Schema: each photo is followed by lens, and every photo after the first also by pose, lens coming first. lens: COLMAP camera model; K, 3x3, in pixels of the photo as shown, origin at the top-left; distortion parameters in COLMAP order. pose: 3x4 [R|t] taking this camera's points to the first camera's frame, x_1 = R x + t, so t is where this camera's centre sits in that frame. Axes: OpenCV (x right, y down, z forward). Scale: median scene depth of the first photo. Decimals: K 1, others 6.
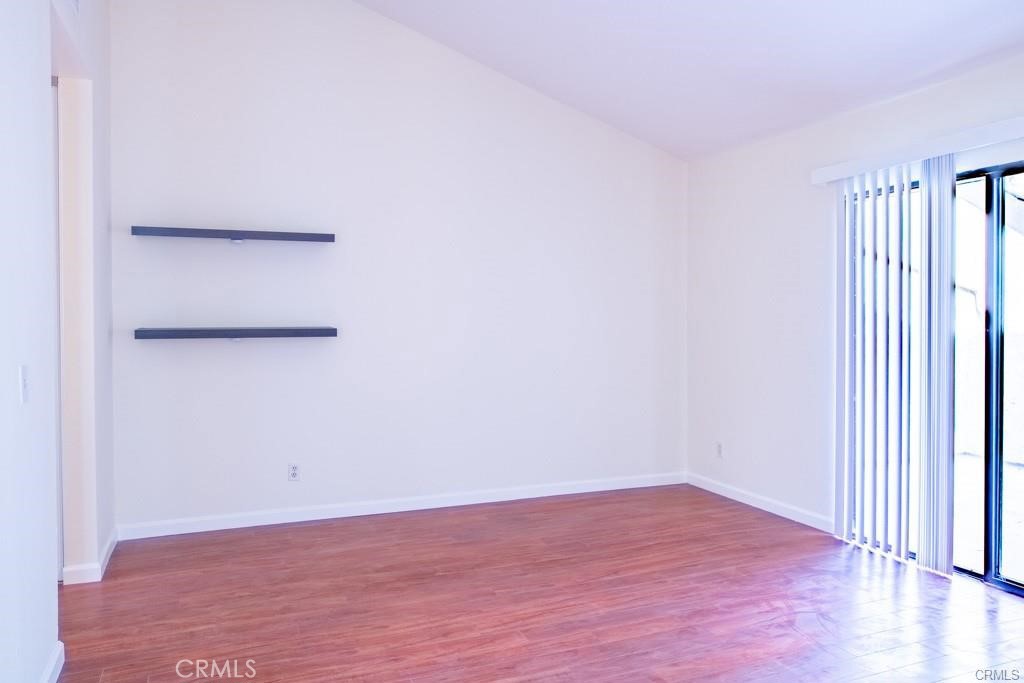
lens RADIAL K [[726.3, 0, 519.0], [0, 726.3, 346.0], [0, 0, 1]] dist [-0.031866, 0.003177]
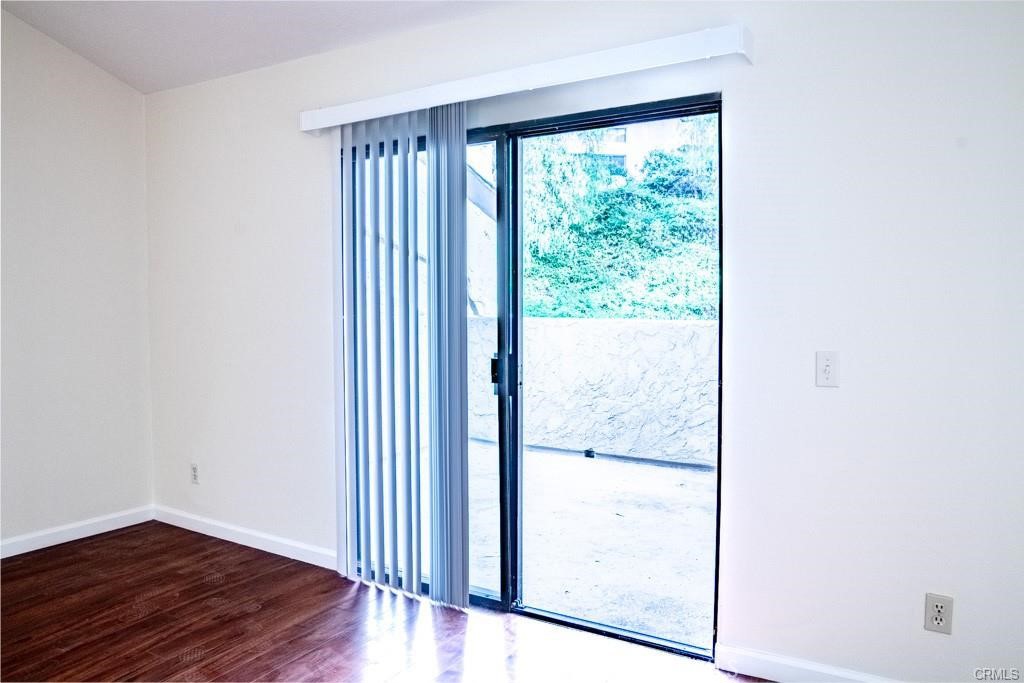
lens RADIAL K [[726.3, 0, 514.7], [0, 726.3, 342.4], [0, 0, 1]] dist [-0.031866, 0.003177]
pose [[0.802037, -0.020783, 0.596913, 0.131405], [0.011099, 0.999740, 0.019896, -0.009269], [-0.597171, -0.009332, 0.802059, 0.257625]]
